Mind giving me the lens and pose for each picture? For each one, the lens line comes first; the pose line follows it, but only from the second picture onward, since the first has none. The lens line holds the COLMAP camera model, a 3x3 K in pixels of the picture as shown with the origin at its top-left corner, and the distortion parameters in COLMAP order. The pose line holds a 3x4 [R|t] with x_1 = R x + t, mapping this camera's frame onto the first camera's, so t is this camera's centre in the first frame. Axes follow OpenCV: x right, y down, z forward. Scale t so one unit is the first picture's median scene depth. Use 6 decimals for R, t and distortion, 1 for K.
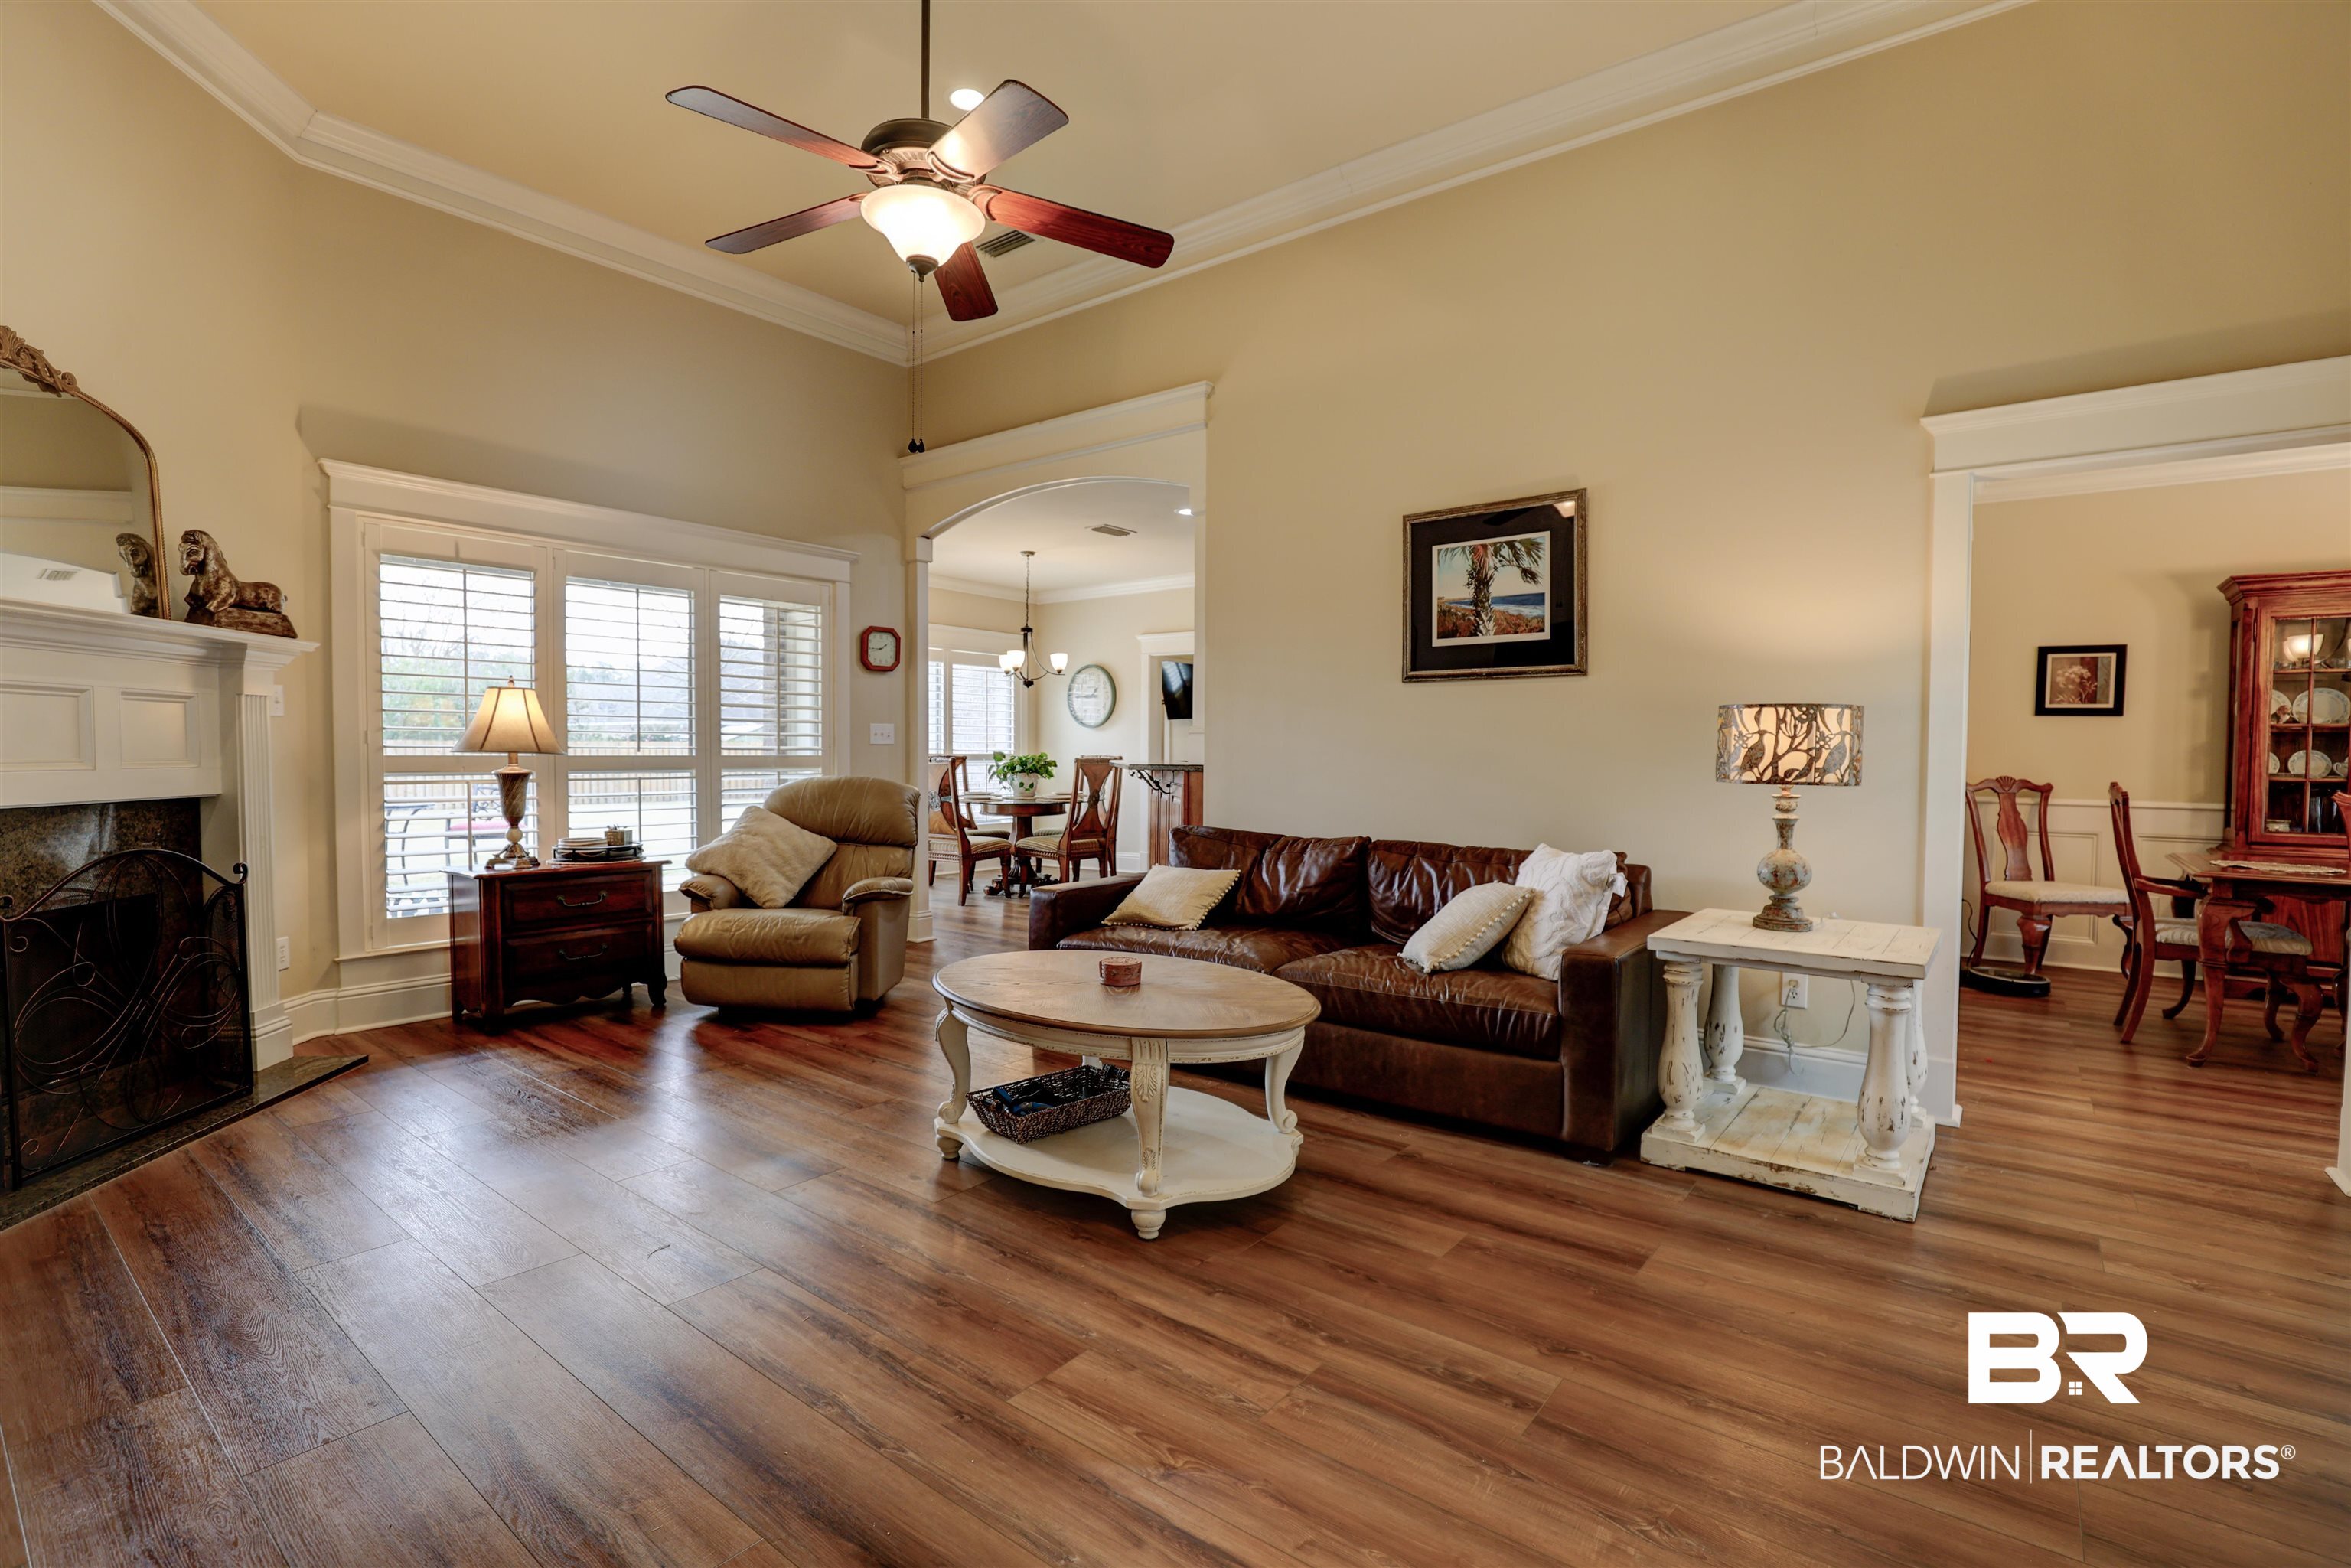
lens RADIAL K [[1071.0, 0, 1172.0], [0, 1071.0, 781.9], [0, 0, 1]] dist [-0.021401, -0.000148]
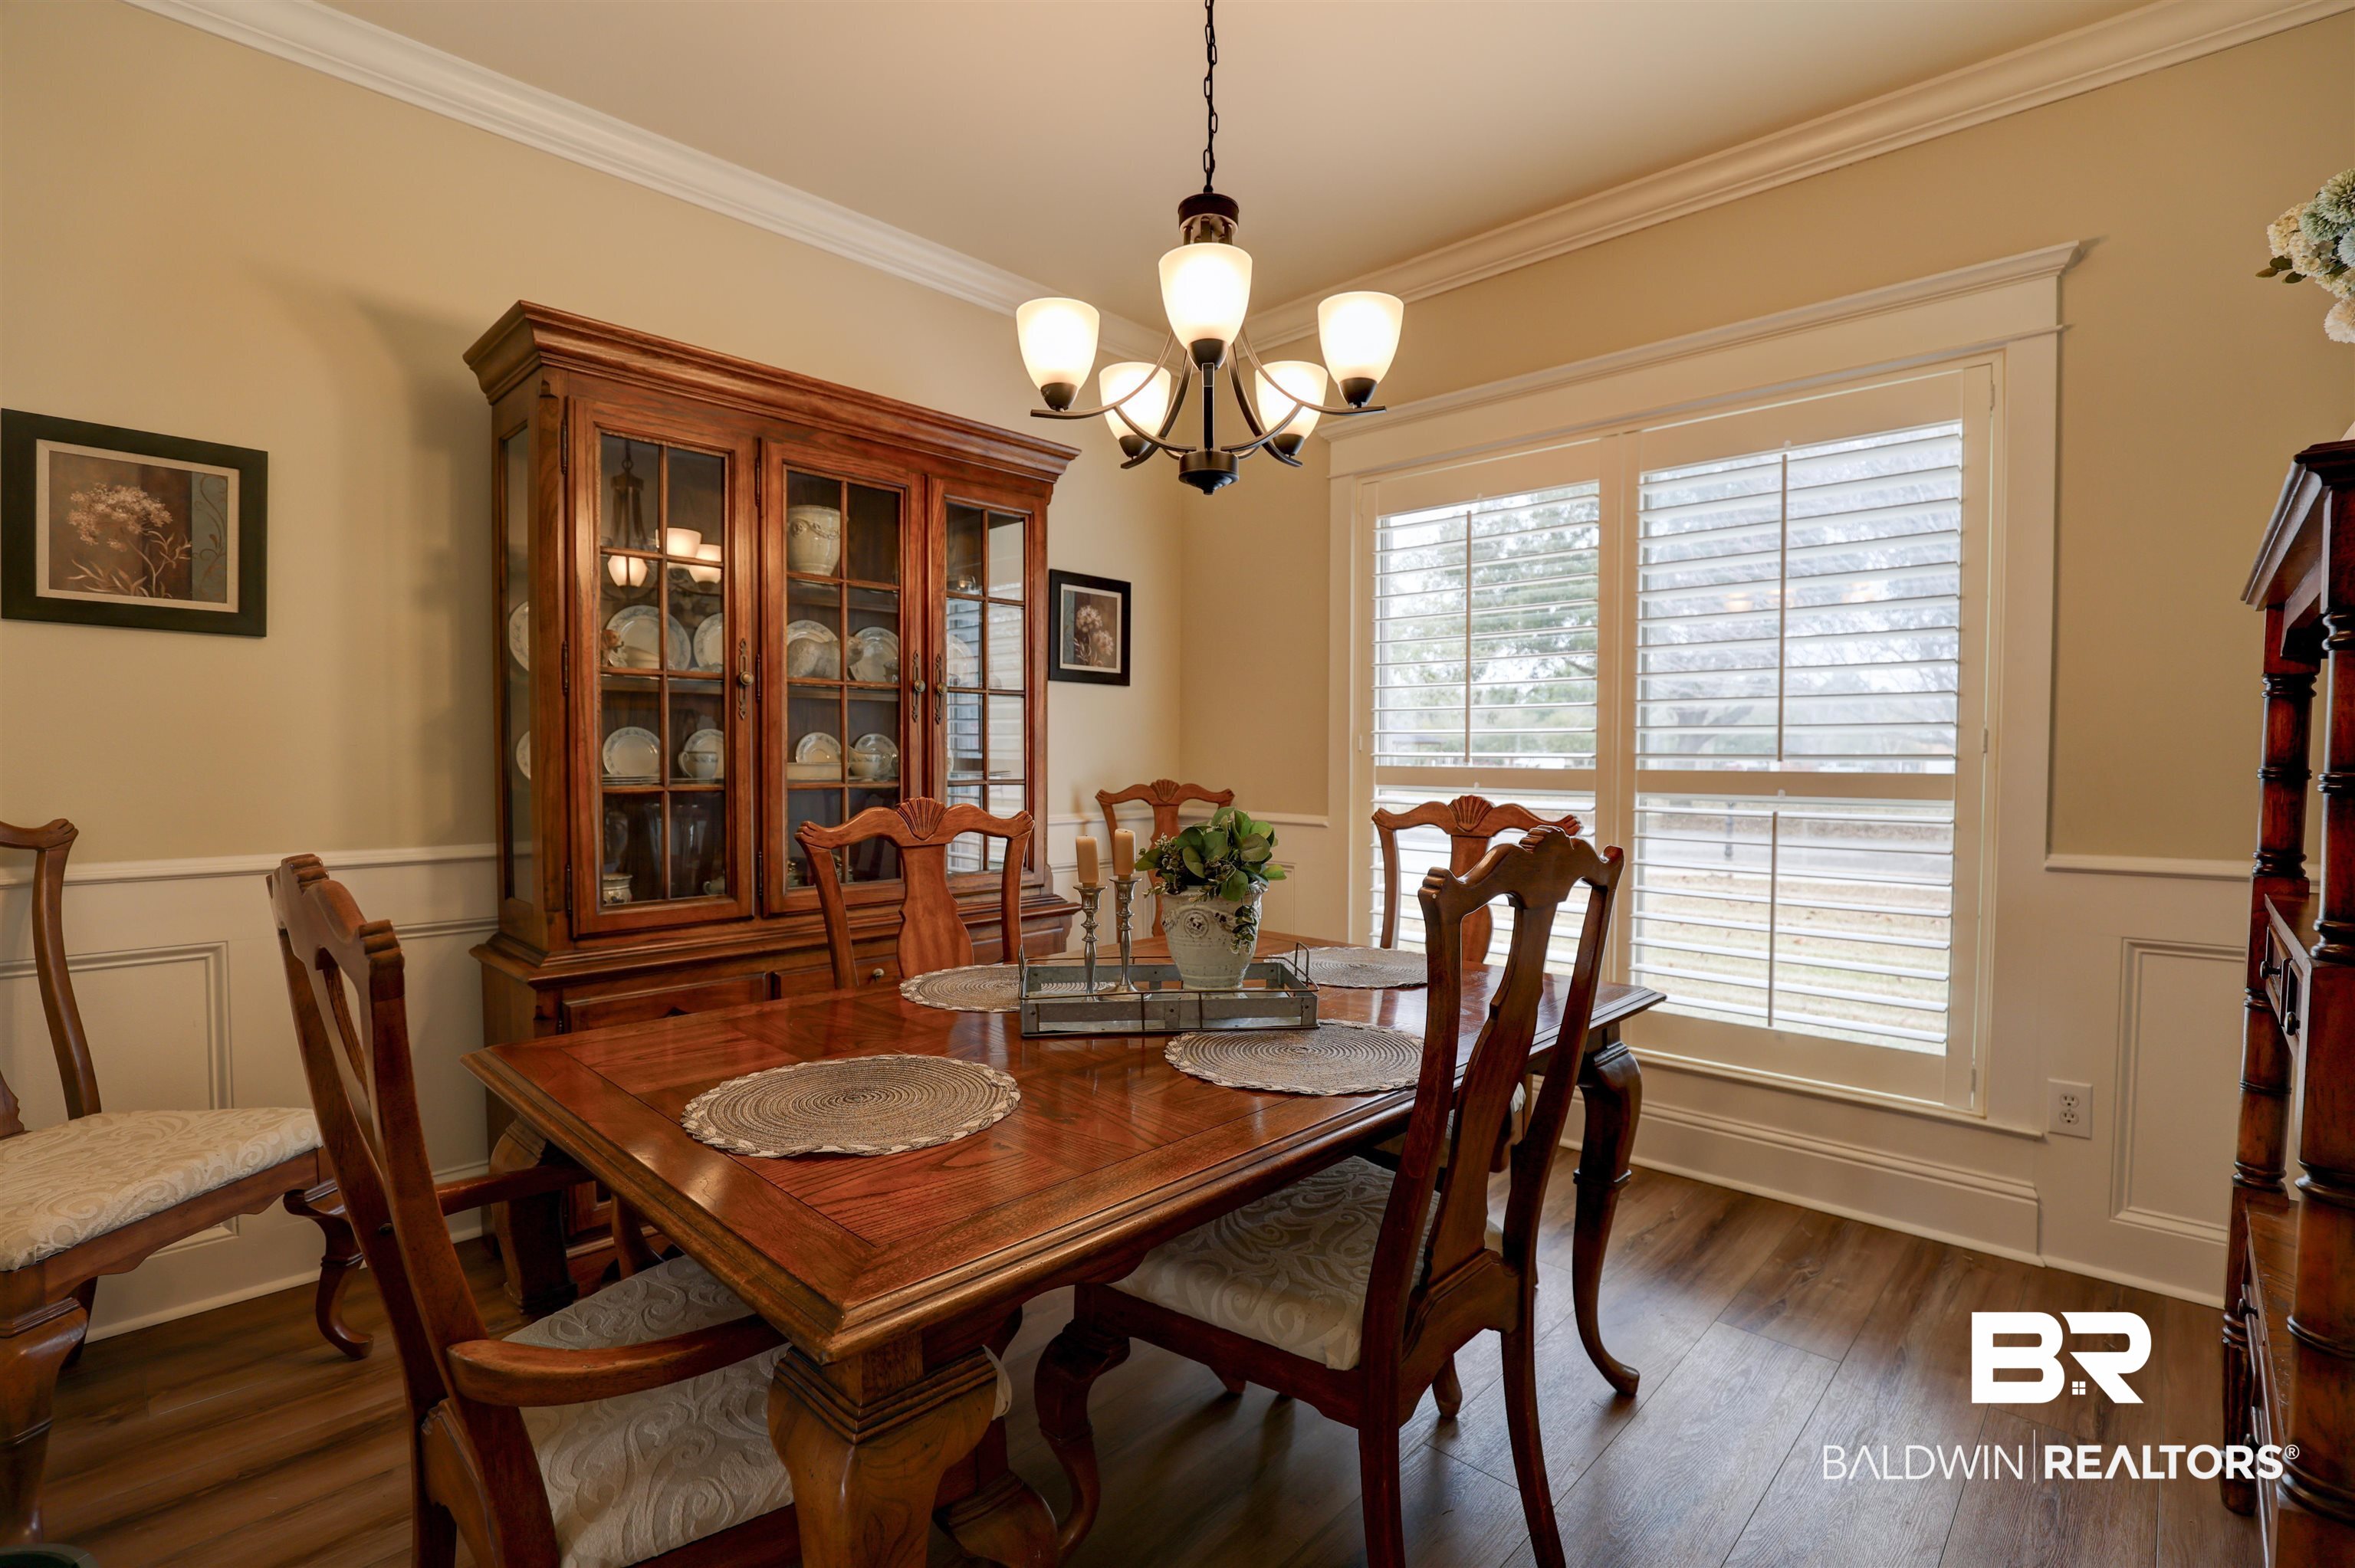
lens RADIAL K [[1072.7, 0, 1175.6], [0, 1072.7, 793.3], [0, 0, 1]] dist [-0.021401, -0.000148]
pose [[0.094777, -0.040776, 0.994663, 0.566031], [0.031642, 0.998779, 0.037930, -0.009550], [-0.994996, 0.027878, 0.095952, 0.652261]]
